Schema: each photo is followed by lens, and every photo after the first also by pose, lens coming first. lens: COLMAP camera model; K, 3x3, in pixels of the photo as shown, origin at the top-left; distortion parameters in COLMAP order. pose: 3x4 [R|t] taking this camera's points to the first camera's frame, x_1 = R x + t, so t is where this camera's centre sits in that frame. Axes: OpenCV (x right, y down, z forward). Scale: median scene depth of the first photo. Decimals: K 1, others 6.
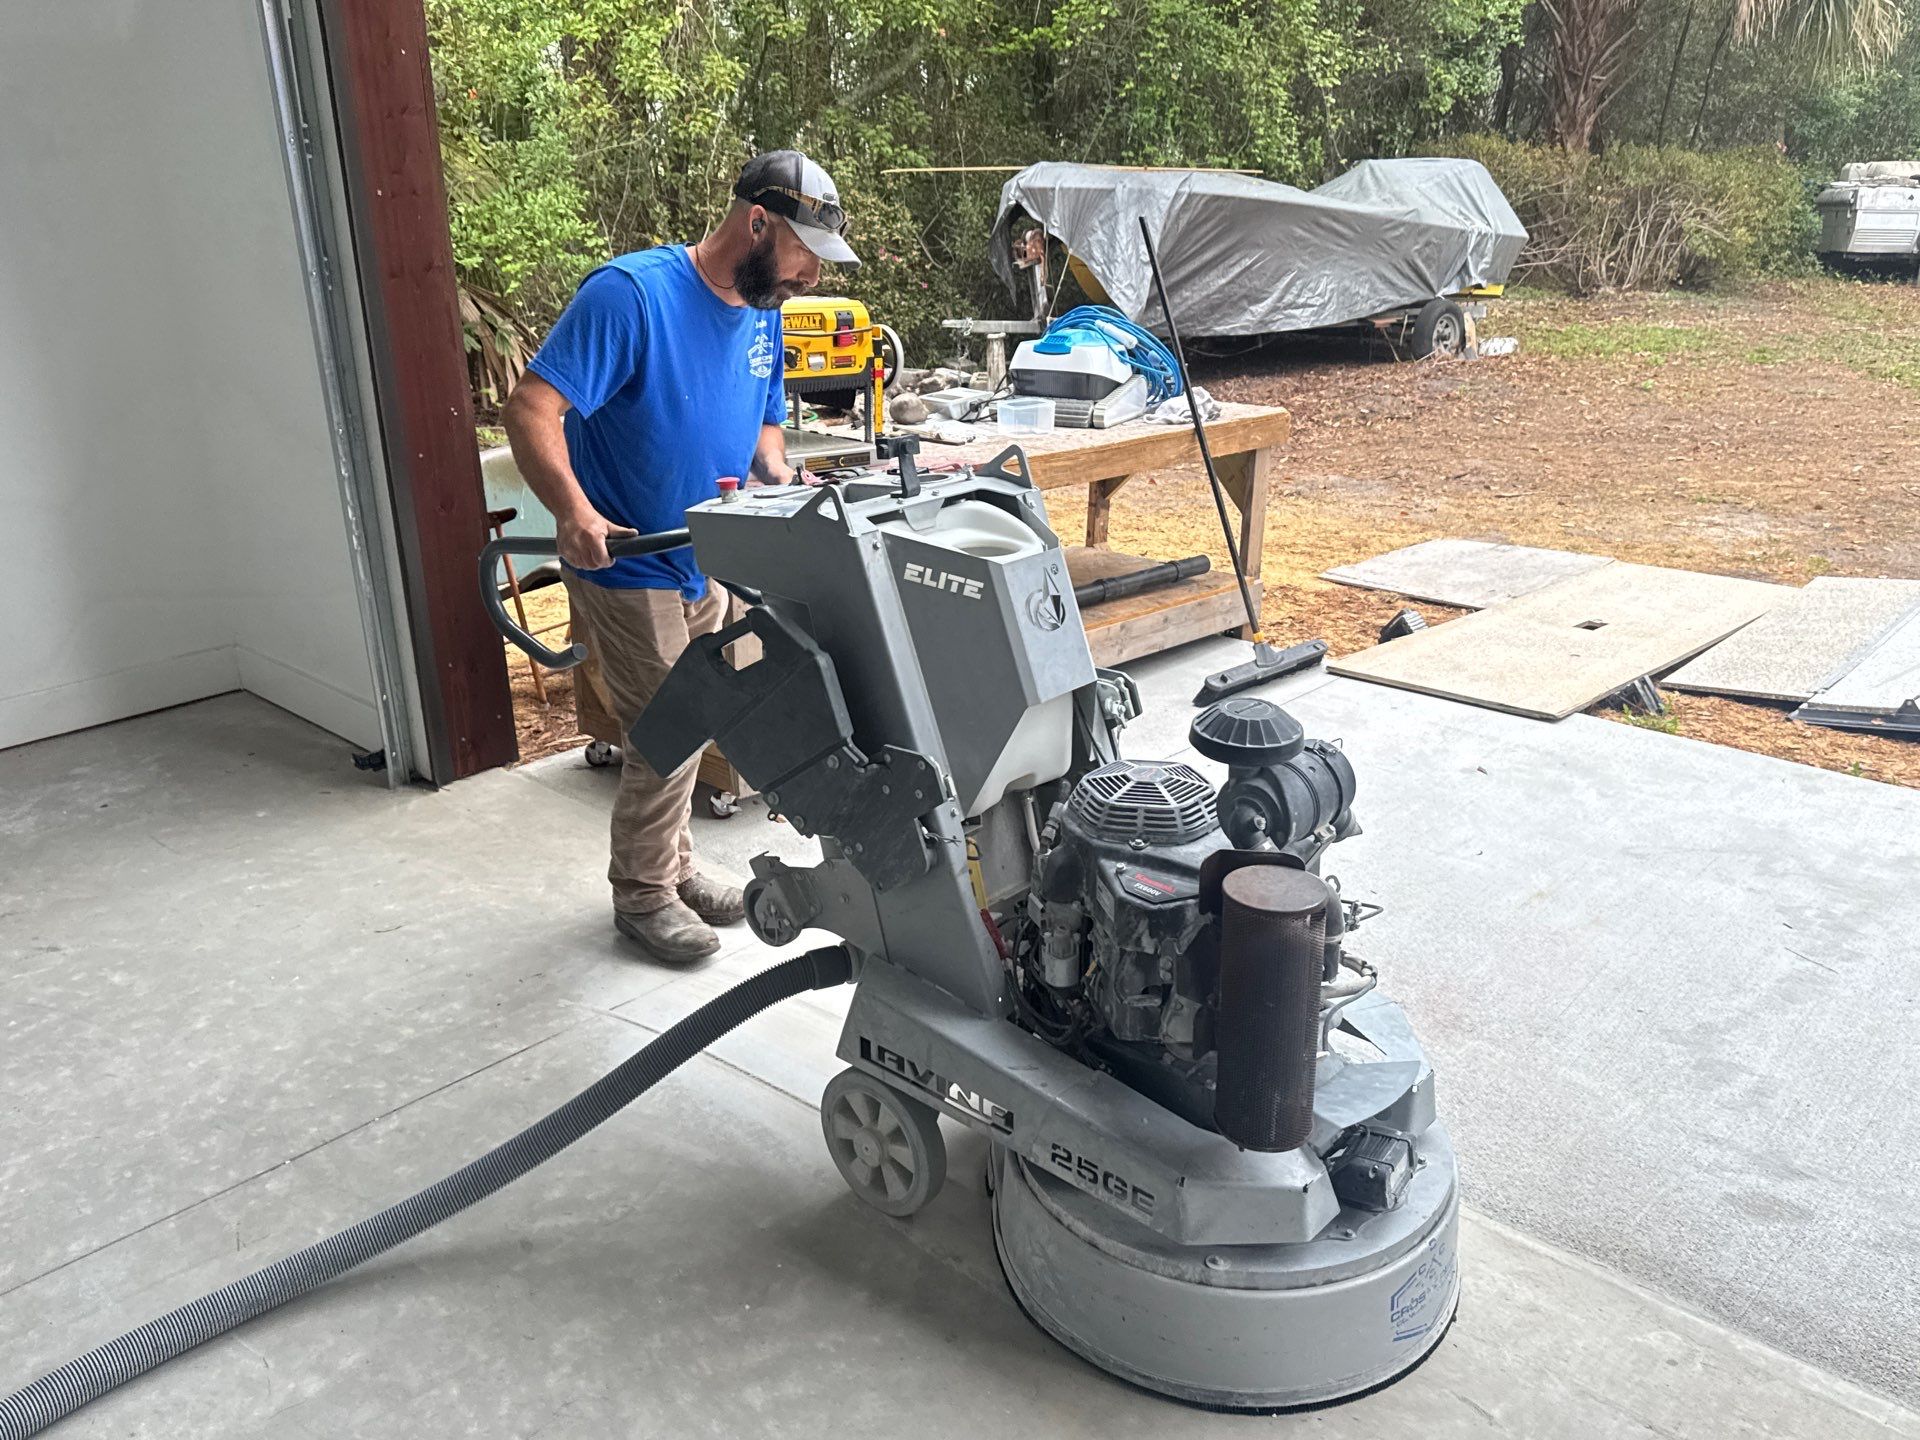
lens RADIAL K [[1475.4, 0, 982.9], [0, 1475.4, 718.5], [0, 0, 1]] dist [0.065386, -0.097651]
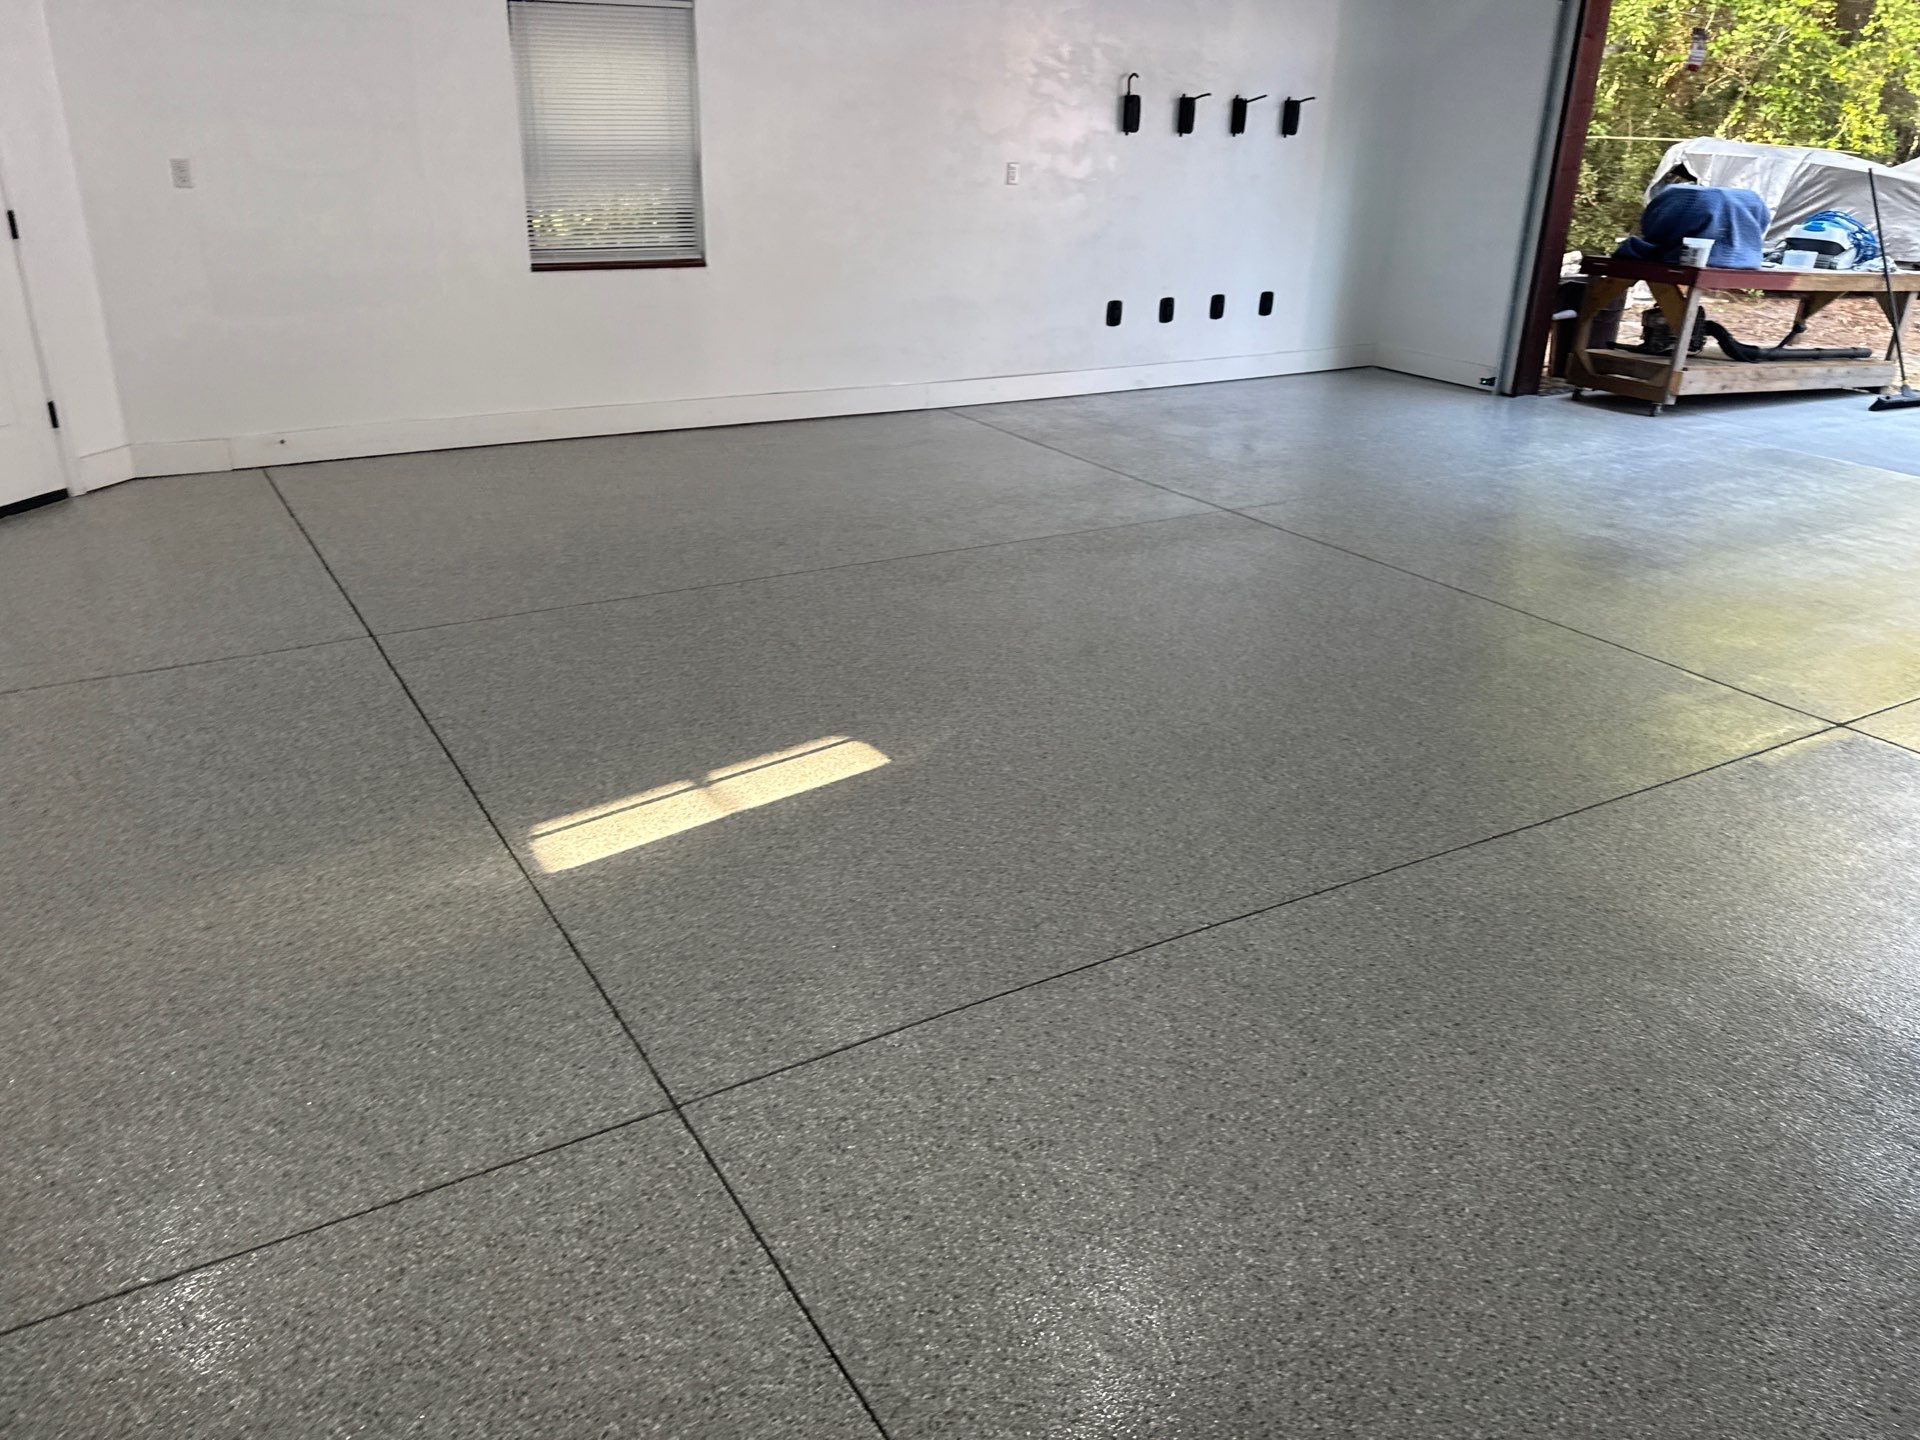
lens RADIAL K [[1475.4, 0, 982.9], [0, 1475.4, 718.5], [0, 0, 1]] dist [0.065386, -0.097651]
pose [[0.966533, 0.135361, -0.217924, -0.245948], [-0.130855, 0.990782, 0.035046, 0.231491], [0.220659, -0.005357, 0.975336, -0.581900]]
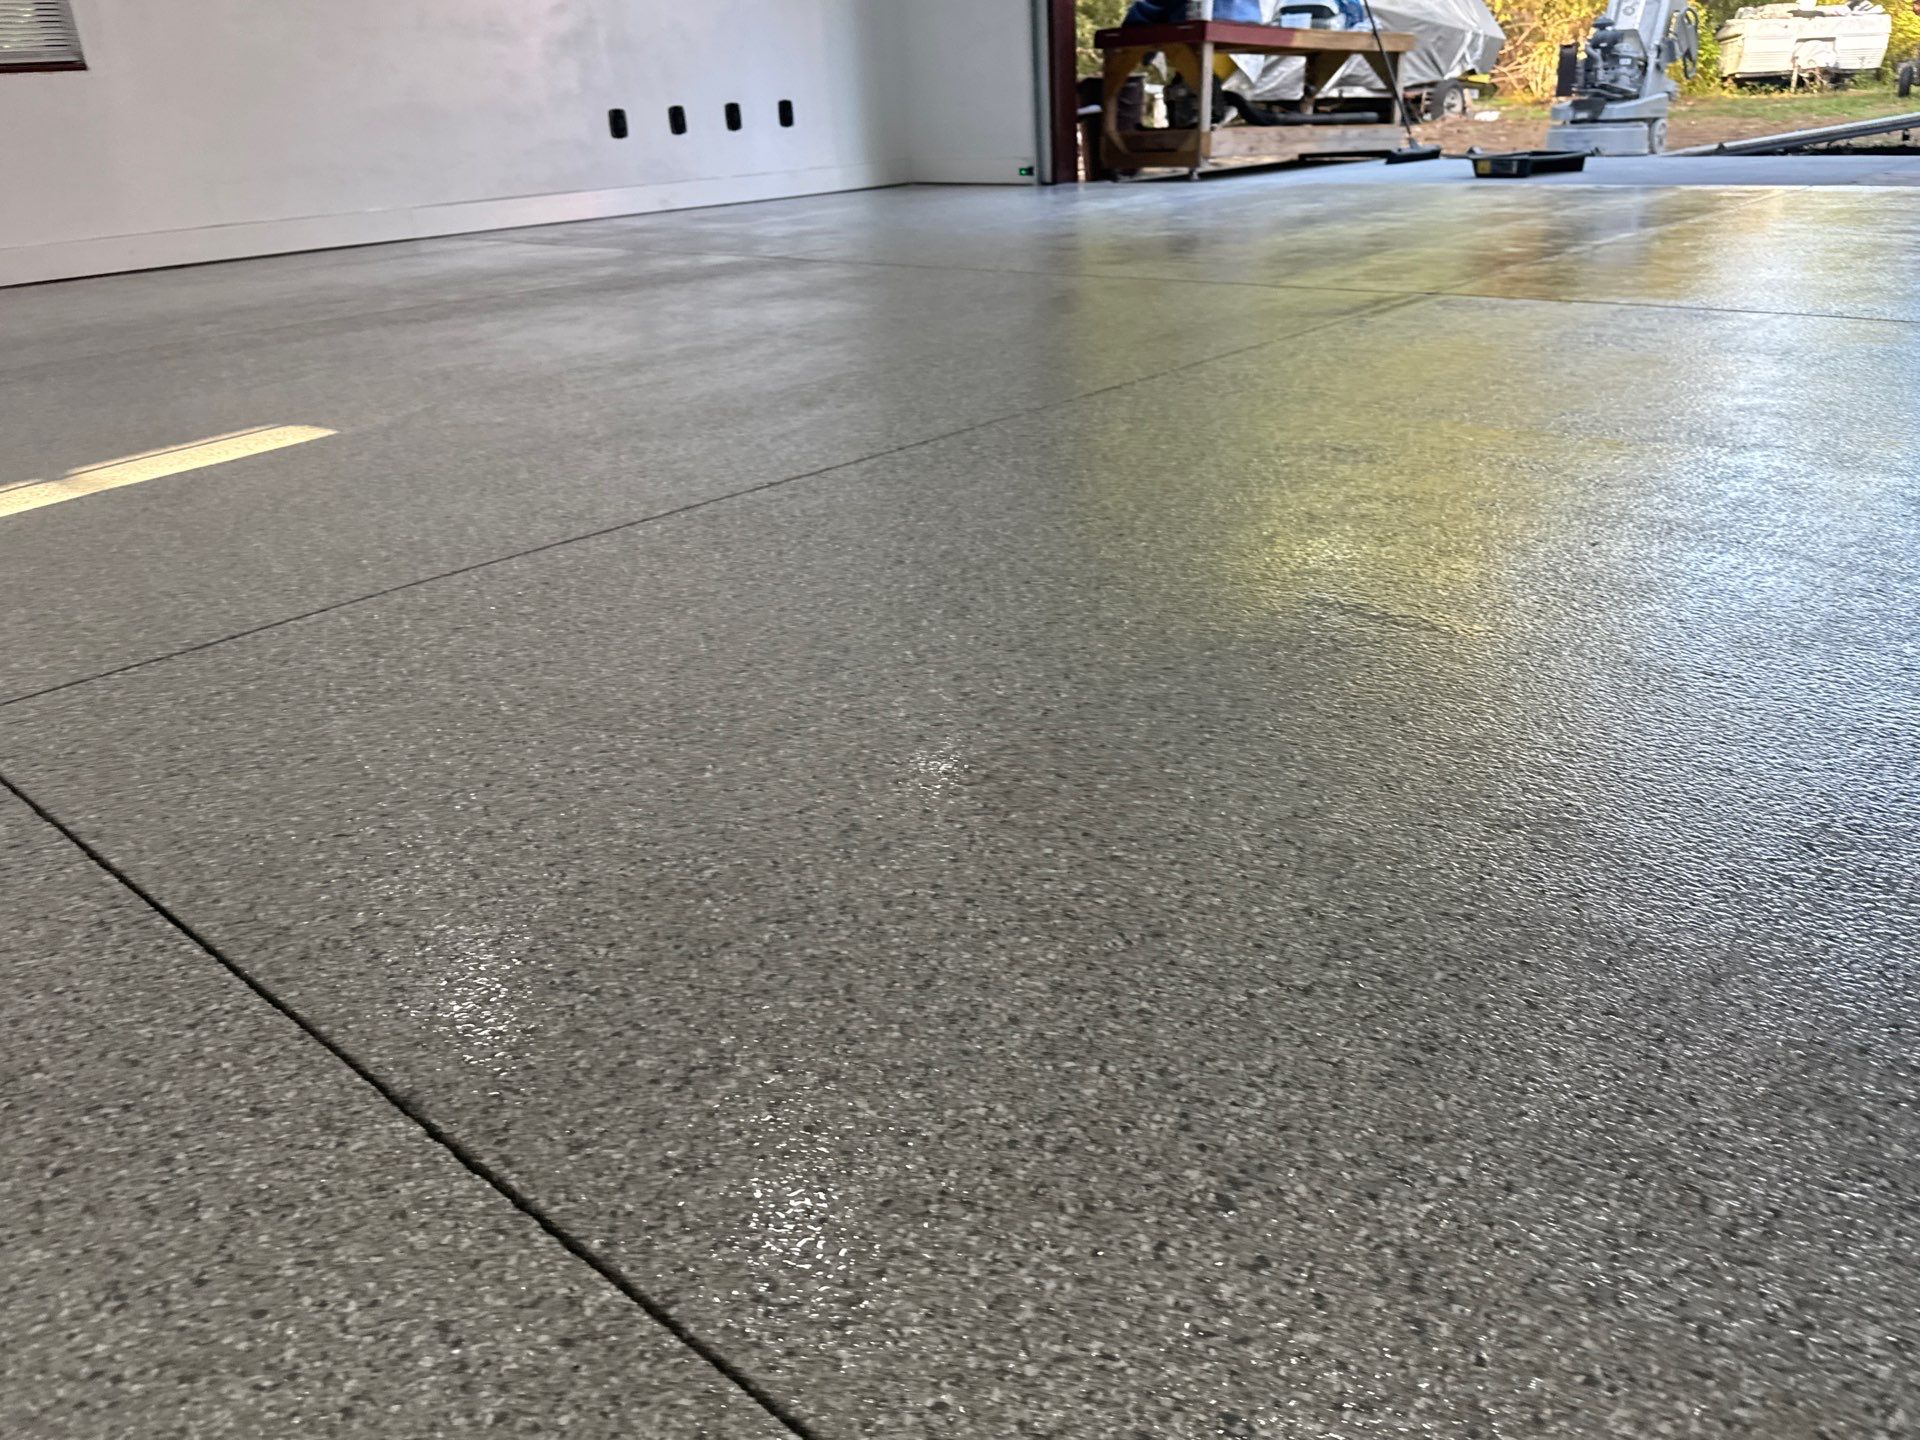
lens RADIAL K [[1475.4, 0, 982.9], [0, 1475.4, 718.5], [0, 0, 1]] dist [0.065386, -0.097651]
pose [[0.998598, -0.048451, 0.021298, -0.233177], [0.047795, 0.998398, 0.030274, 0.316241], [-0.022731, -0.029214, 0.999315, -0.505556]]
